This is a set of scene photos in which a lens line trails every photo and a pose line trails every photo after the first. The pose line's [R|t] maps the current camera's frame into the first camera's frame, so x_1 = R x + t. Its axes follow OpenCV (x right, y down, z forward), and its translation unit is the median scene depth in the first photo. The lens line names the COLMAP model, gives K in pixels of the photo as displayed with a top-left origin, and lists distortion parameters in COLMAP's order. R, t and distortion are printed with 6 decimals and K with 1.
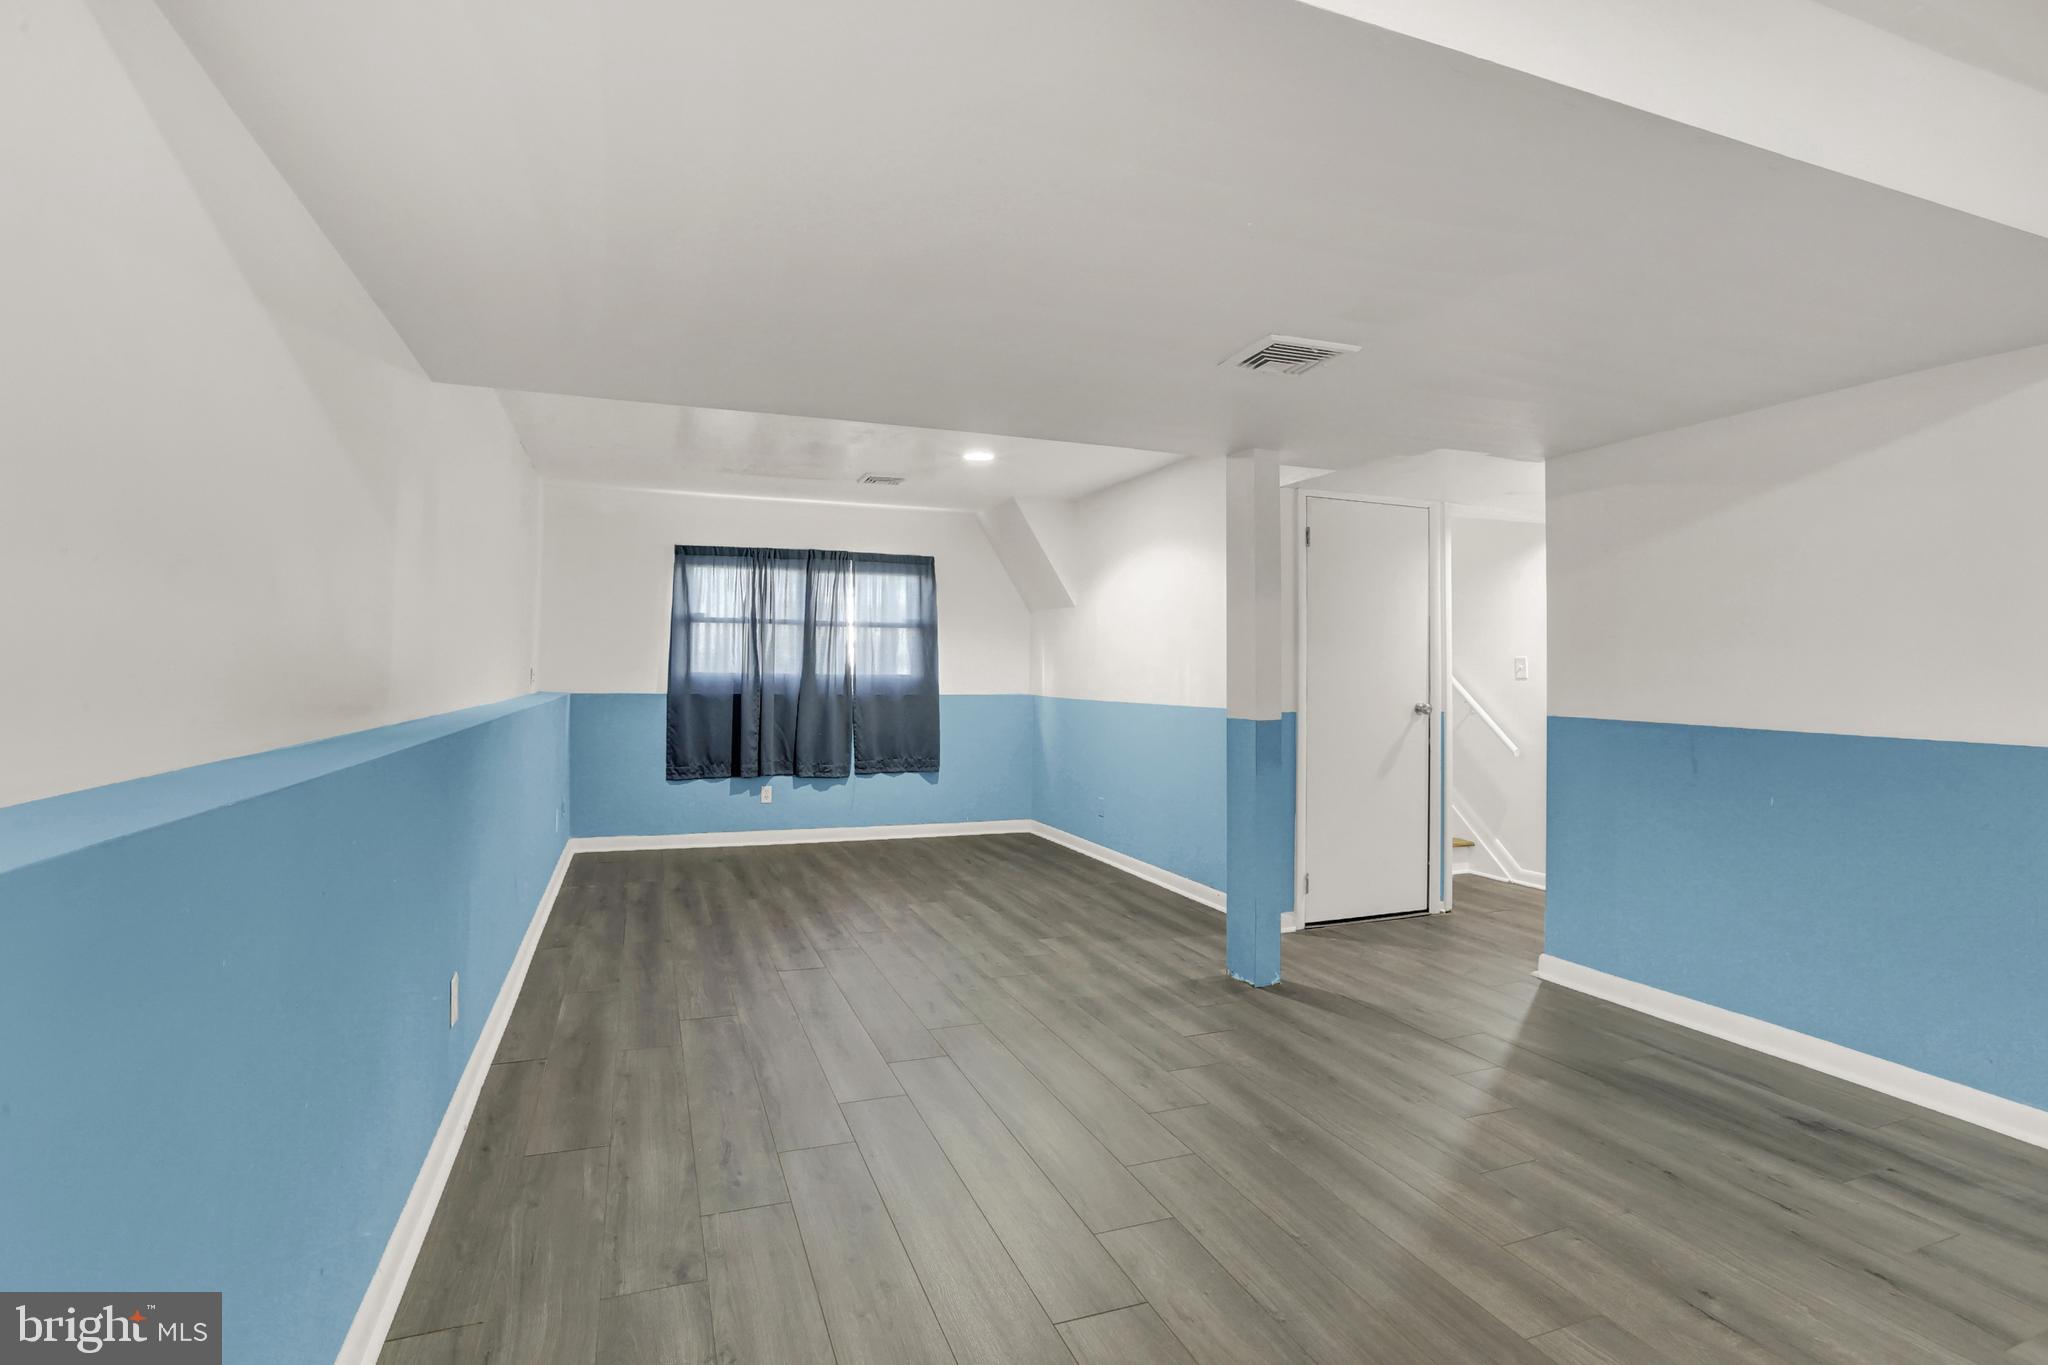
lens RADIAL K [[979.6, 0, 1024.0], [0, 979.6, 682.5], [0, 0, 1]] dist [-0.030291, -0.000046]
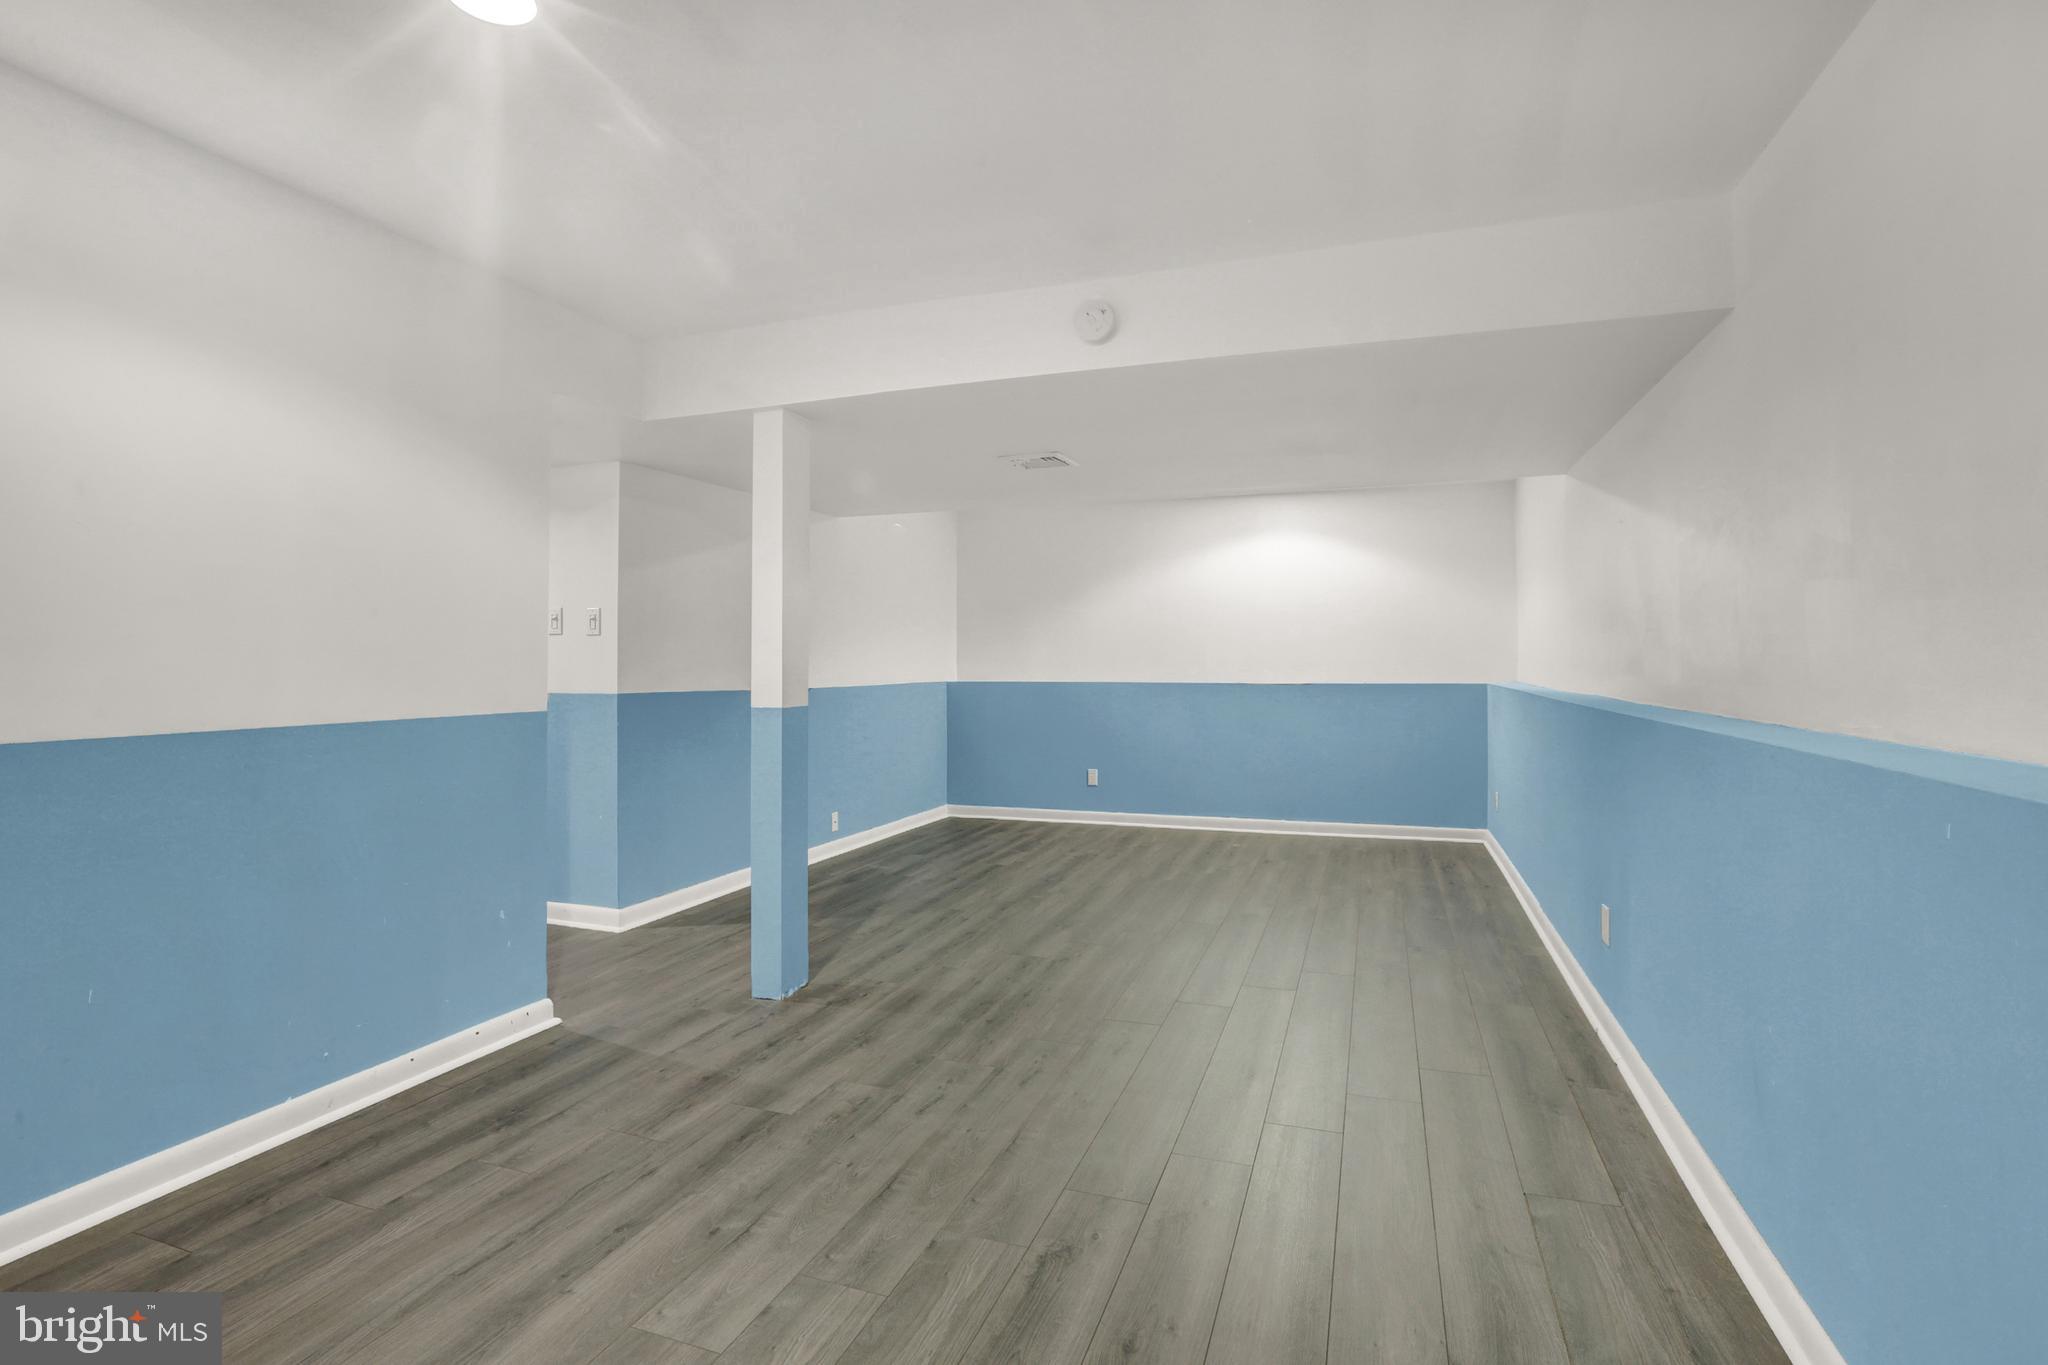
lens RADIAL K [[972.3, 0, 1024.0], [0, 972.3, 682.5], [0, 0, 1]] dist [-0.001775, 0.000016]
pose [[-0.750450, -0.024202, 0.660484, -0.550625], [-0.007169, 0.999569, 0.028483, -0.012291], [-0.660889, 0.016640, -0.750300, 1.586649]]
